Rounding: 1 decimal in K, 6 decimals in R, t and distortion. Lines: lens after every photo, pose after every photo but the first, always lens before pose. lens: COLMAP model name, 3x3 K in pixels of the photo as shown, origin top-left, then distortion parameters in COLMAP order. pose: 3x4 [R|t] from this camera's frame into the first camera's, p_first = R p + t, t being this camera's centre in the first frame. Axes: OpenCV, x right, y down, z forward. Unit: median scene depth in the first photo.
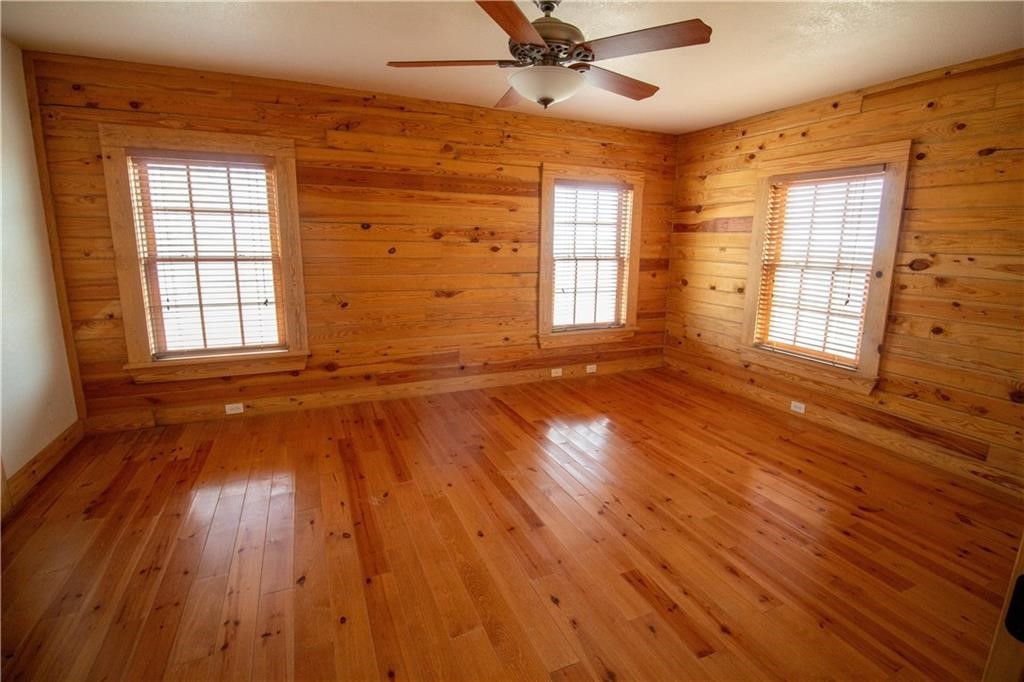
lens RADIAL K [[472.9, 0, 515.9], [0, 472.9, 339.0], [0, 0, 1]] dist [-0.015417, -0.003487]
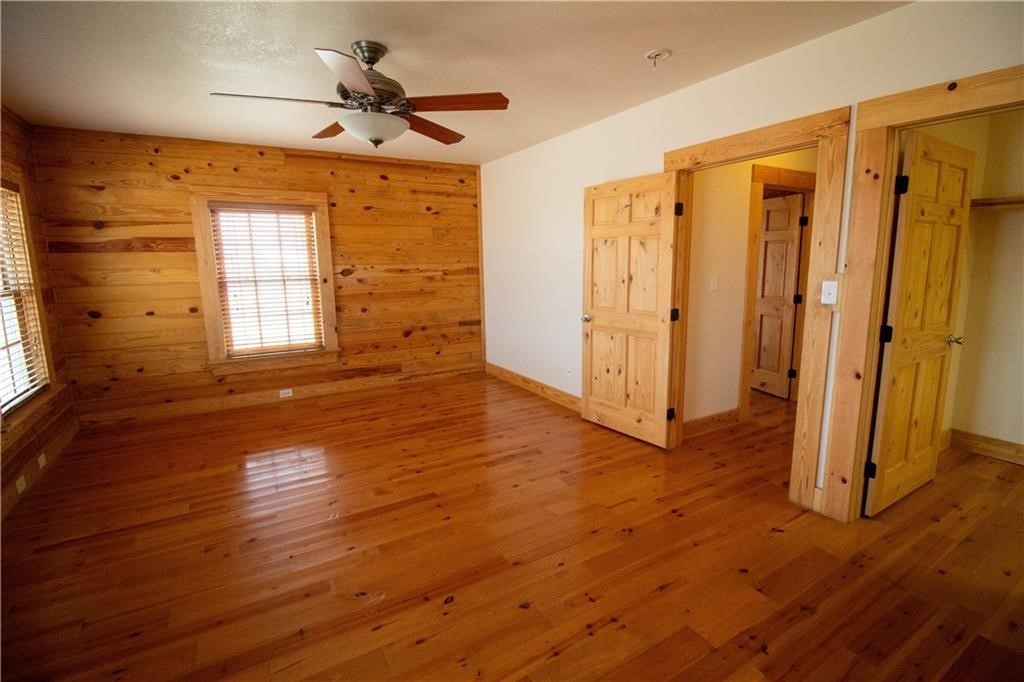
lens RADIAL K [[472.9, 0, 517.6], [0, 472.9, 339.3], [0, 0, 1]] dist [-0.015417, -0.003487]
pose [[-0.125308, -0.179352, 0.975772, -0.768757], [0.211472, 0.956093, 0.202892, -0.131790], [-0.969318, 0.231773, -0.081878, 0.562984]]
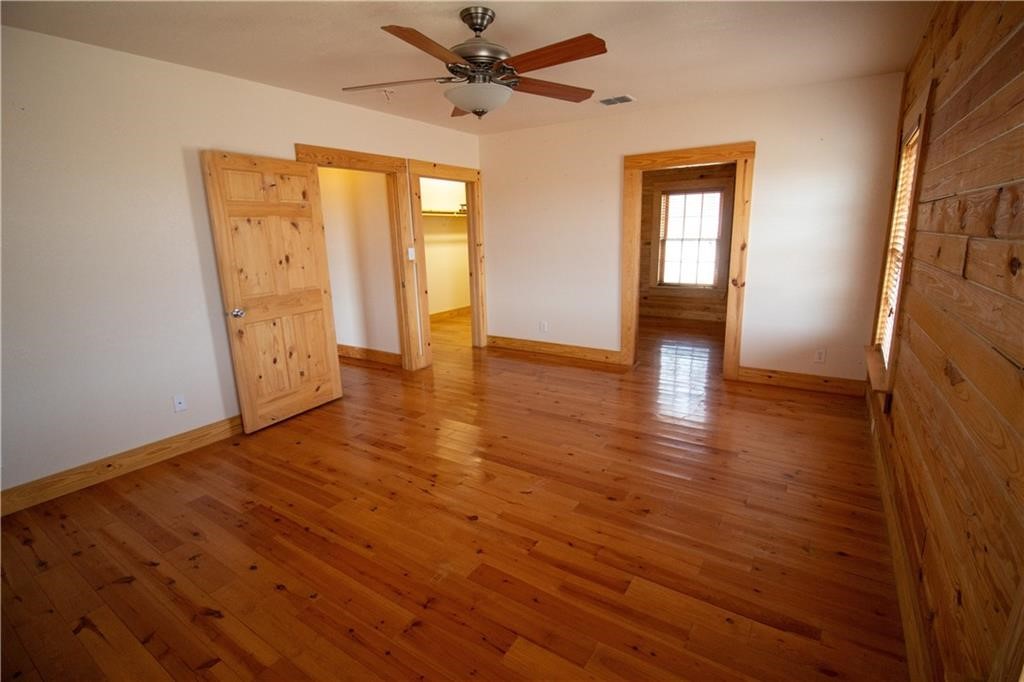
lens RADIAL K [[472.9, 0, 517.1], [0, 472.9, 338.0], [0, 0, 1]] dist [-0.015417, -0.003487]
pose [[-0.837259, 0.124139, -0.532528, 0.428648], [-0.101619, 0.921599, 0.374605, -0.284093], [0.537281, 0.367757, -0.759002, 1.369605]]
